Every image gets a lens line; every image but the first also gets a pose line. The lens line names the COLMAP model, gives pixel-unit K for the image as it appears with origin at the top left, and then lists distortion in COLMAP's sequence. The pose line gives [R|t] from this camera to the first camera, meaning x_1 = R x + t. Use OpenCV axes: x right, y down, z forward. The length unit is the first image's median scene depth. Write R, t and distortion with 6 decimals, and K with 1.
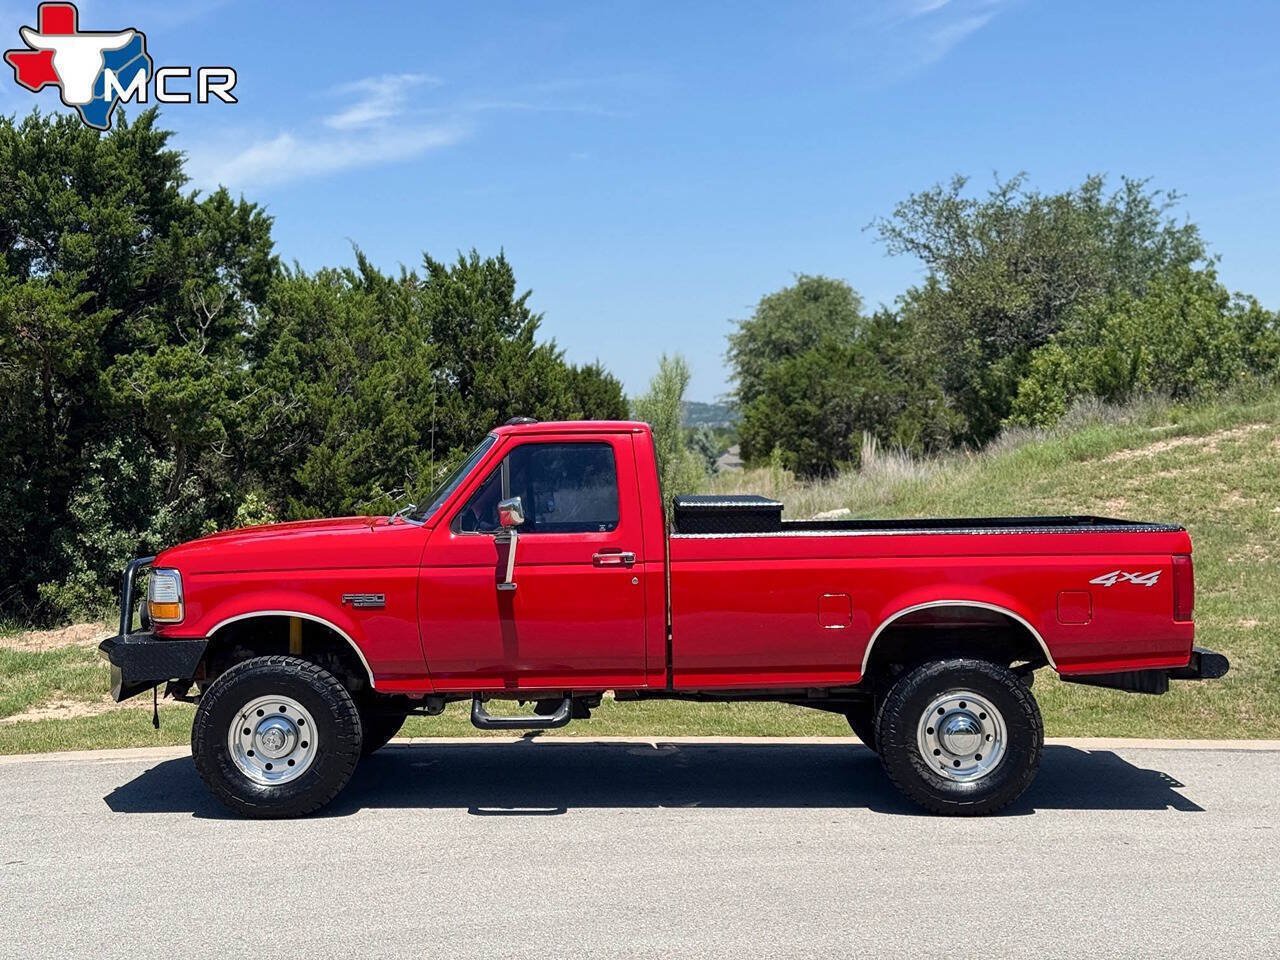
lens RADIAL K [[1788.7, 0, 642.1], [0, 1788.7, 474.5], [0, 0, 1]] dist [0.137755, 0.000000]
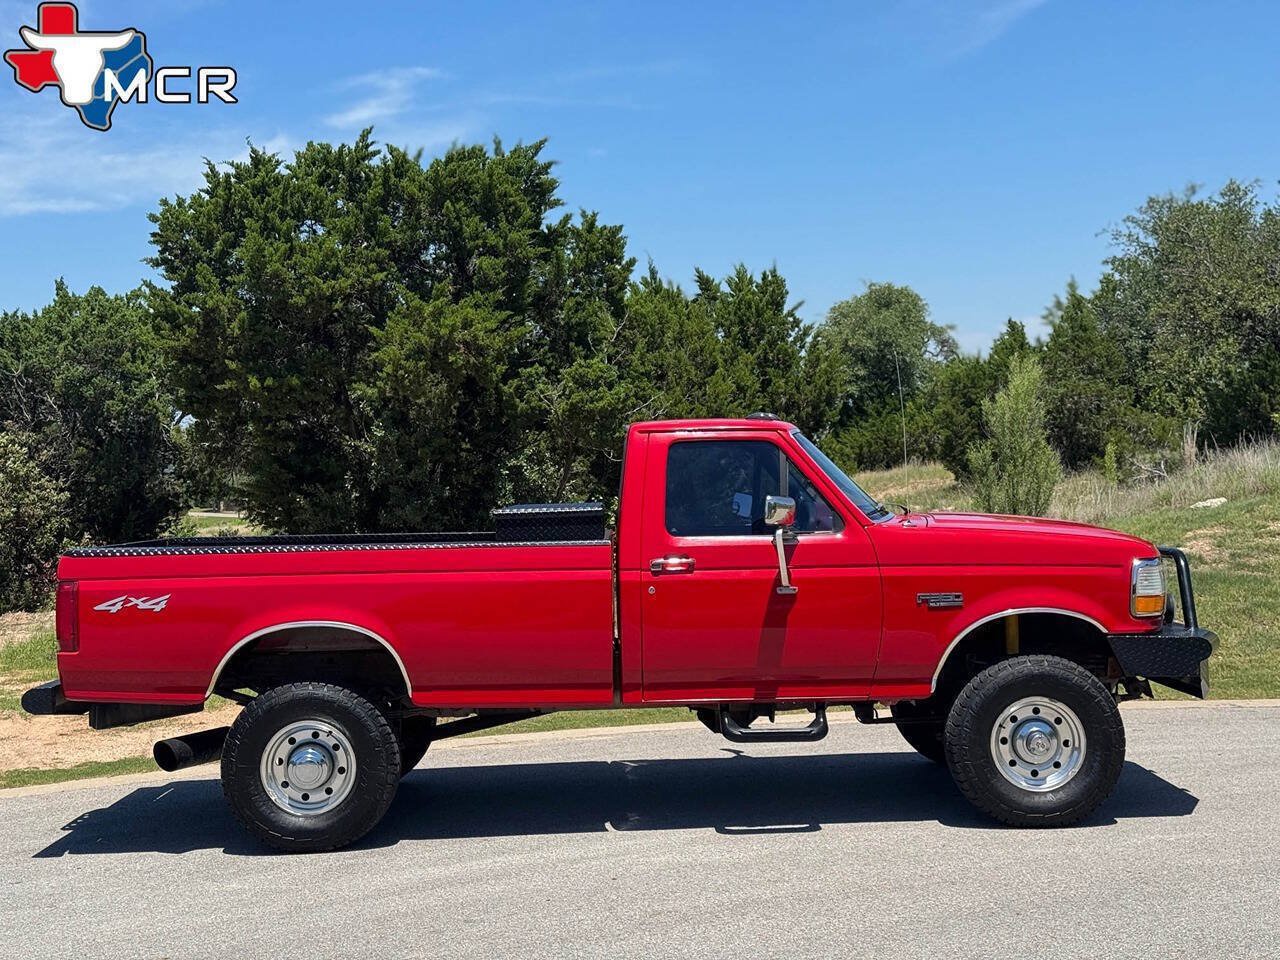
lens RADIAL K [[1788.7, 0, 648.3], [0, 1788.7, 485.6], [0, 0, 1]] dist [0.137755, 0.000000]
pose [[0.999364, -0.019865, 0.029608, -0.228998], [0.019862, 0.999803, 0.000413, 0.004314], [-0.029610, 0.000176, 0.999562, -0.060011]]
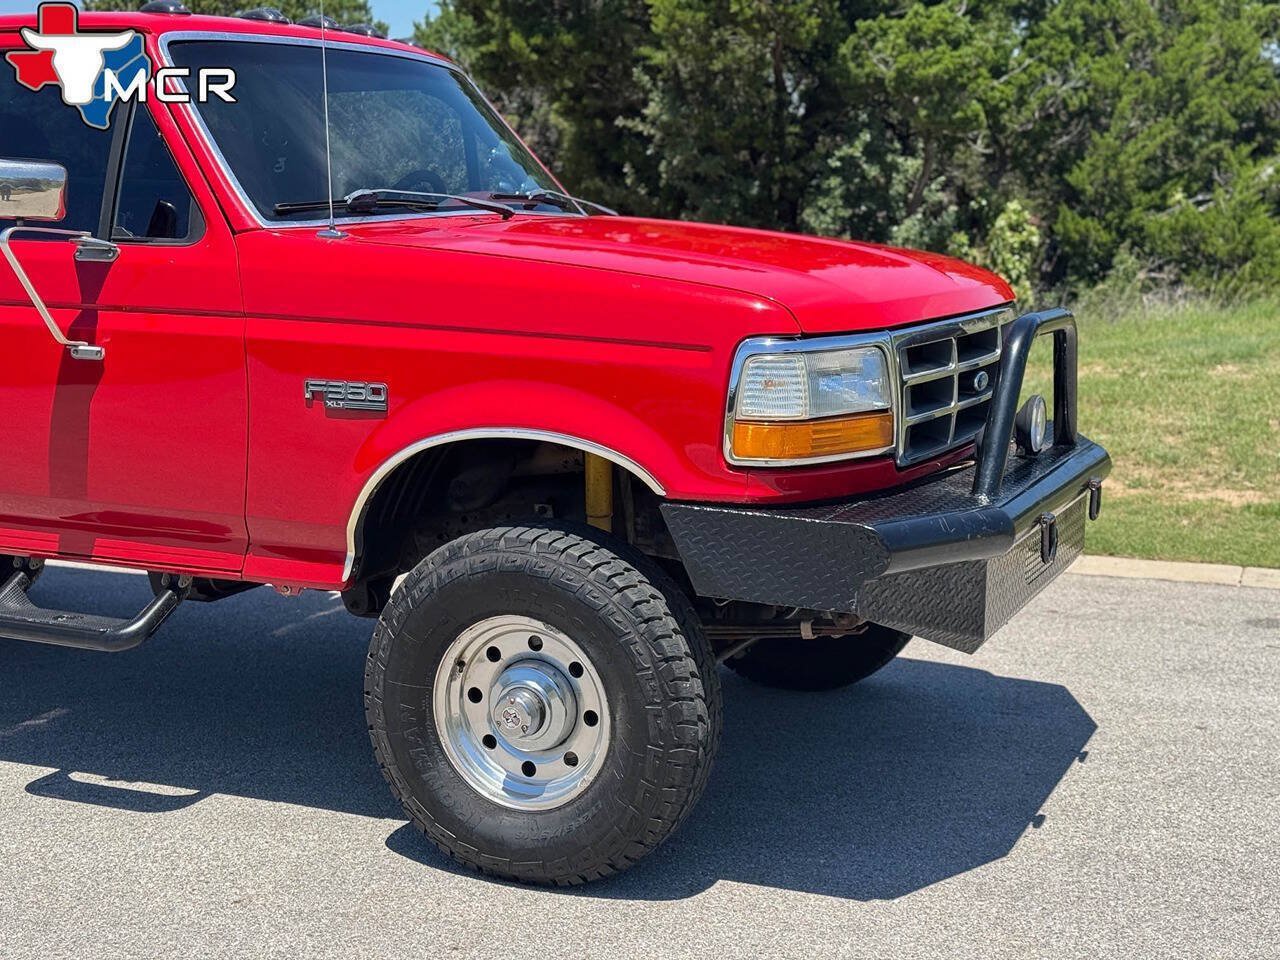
lens RADIAL K [[1788.7, 0, 647.2], [0, 1788.7, 488.9], [0, 0, 1]] dist [0.137755, 0.000000]
pose [[0.917153, 0.075725, -0.391275, -0.041253], [-0.012888, 0.986905, 0.160790, 0.010043], [0.398326, -0.142426, 0.906119, 0.184451]]
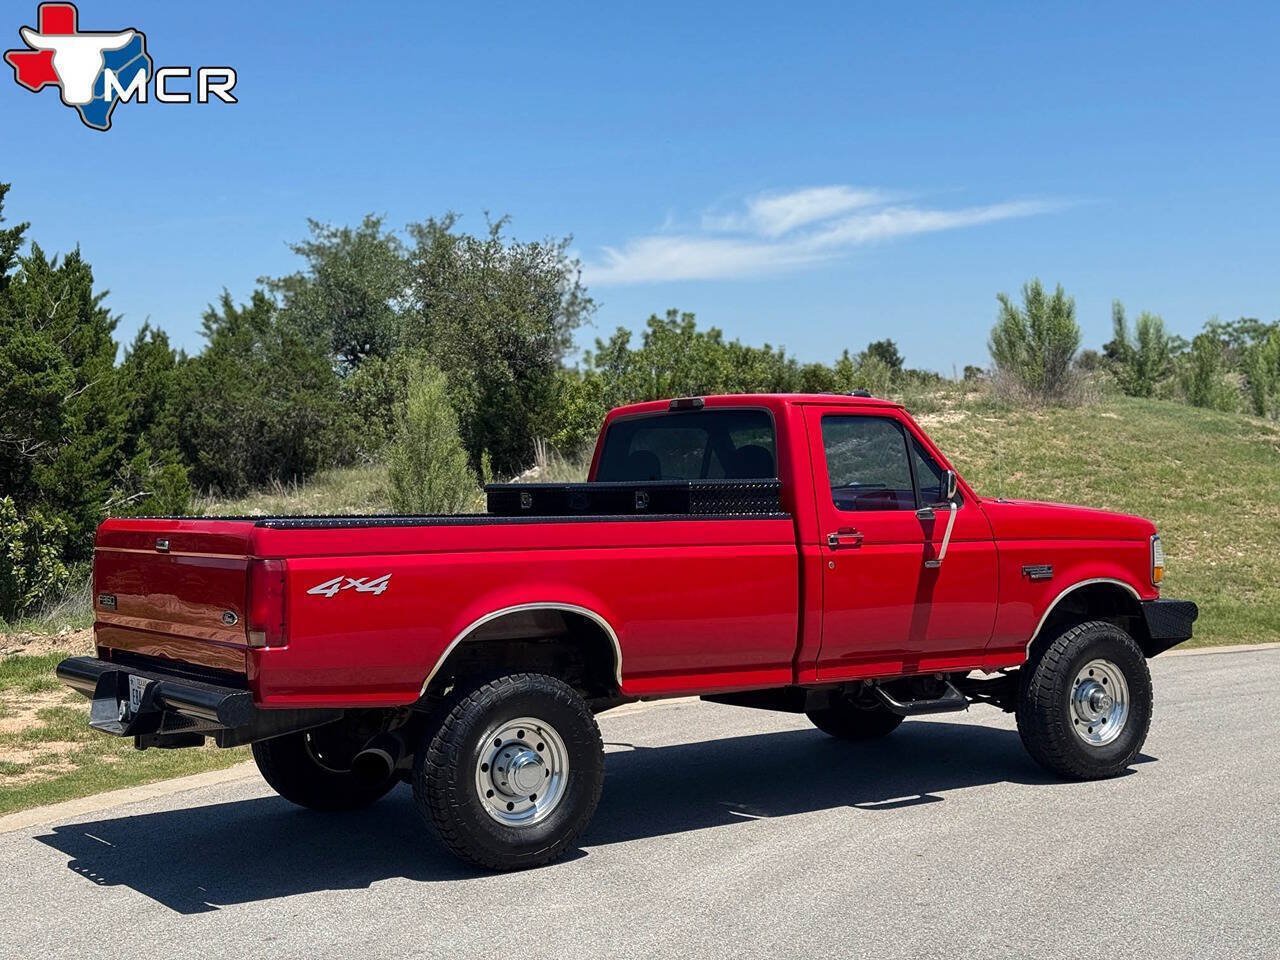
lens RADIAL K [[1788.7, 0, 639.5], [0, 1788.7, 484.9], [0, 0, 1]] dist [0.137755, 0.000000]
pose [[0.812933, -0.003617, 0.582346, -0.487803], [0.015099, 0.999775, -0.014869, 0.015896], [-0.582161, 0.020880, 0.812805, 0.048342]]
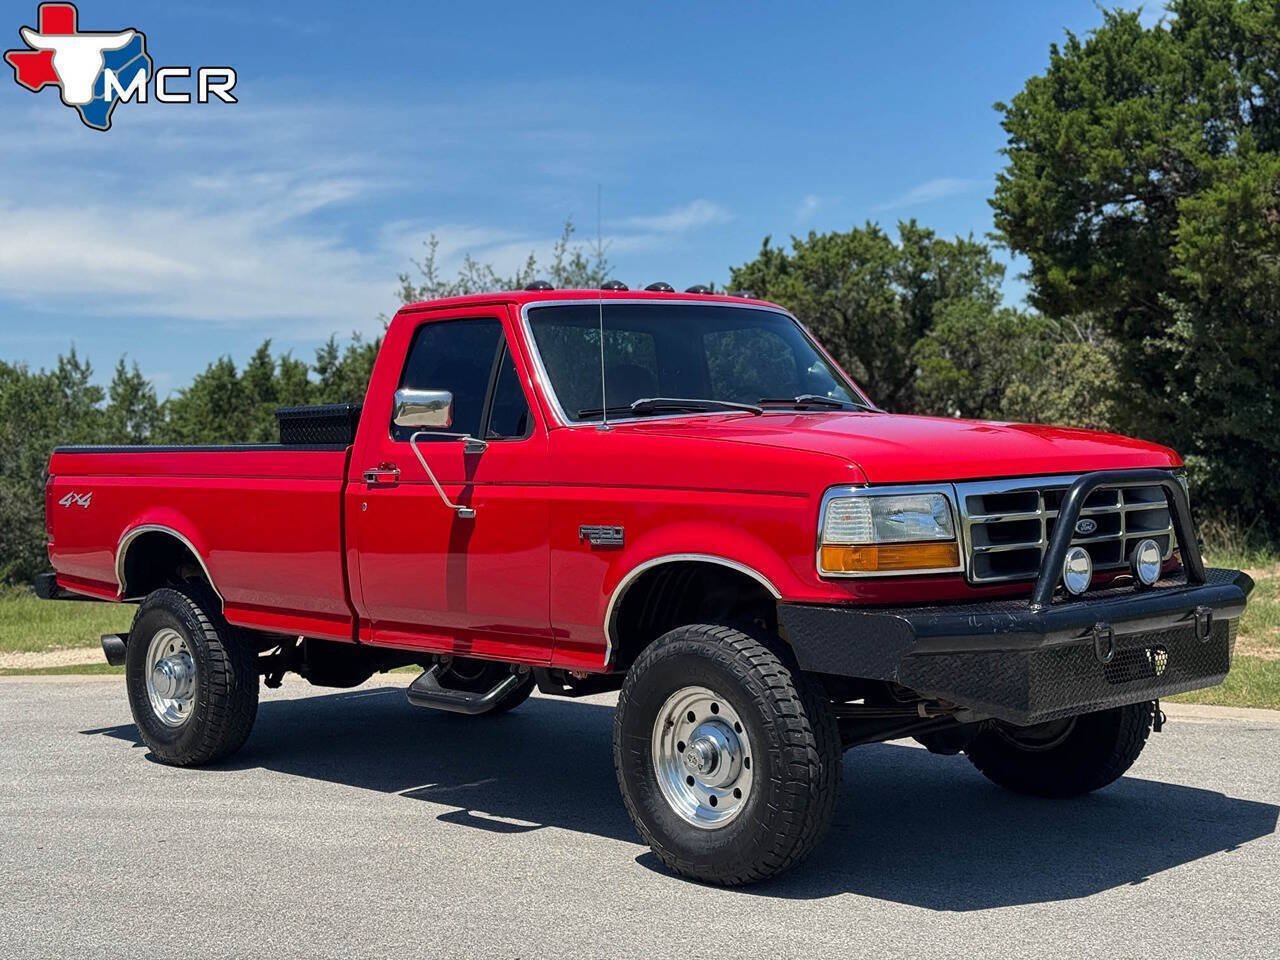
lens RADIAL K [[1788.7, 0, 645.6], [0, 1788.7, 481.4], [0, 0, 1]] dist [0.137755, 0.000000]
pose [[0.698570, 0.006799, -0.715509, 0.062470], [0.019058, 0.999423, 0.028103, 0.015384], [0.715288, -0.033268, 0.698038, 0.155078]]
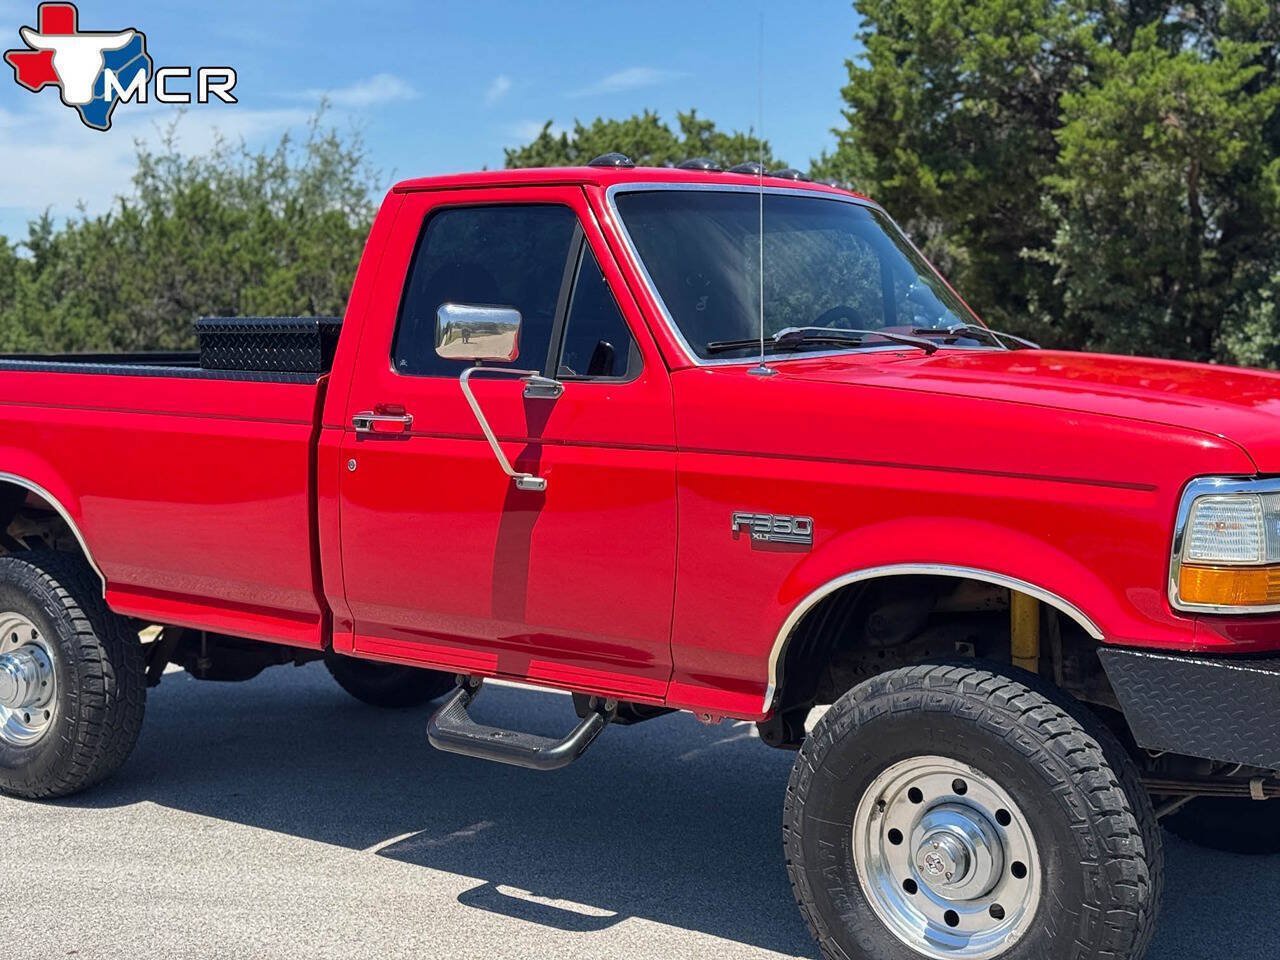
lens RADIAL K [[1788.7, 0, 628.1], [0, 1788.7, 482.7], [0, 0, 1]] dist [0.137755, 0.000000]
pose [[0.806791, 0.058922, -0.587891, -0.045326], [-0.007410, 0.995946, 0.089651, 0.009168], [0.590790, -0.067974, 0.803957, 0.181613]]
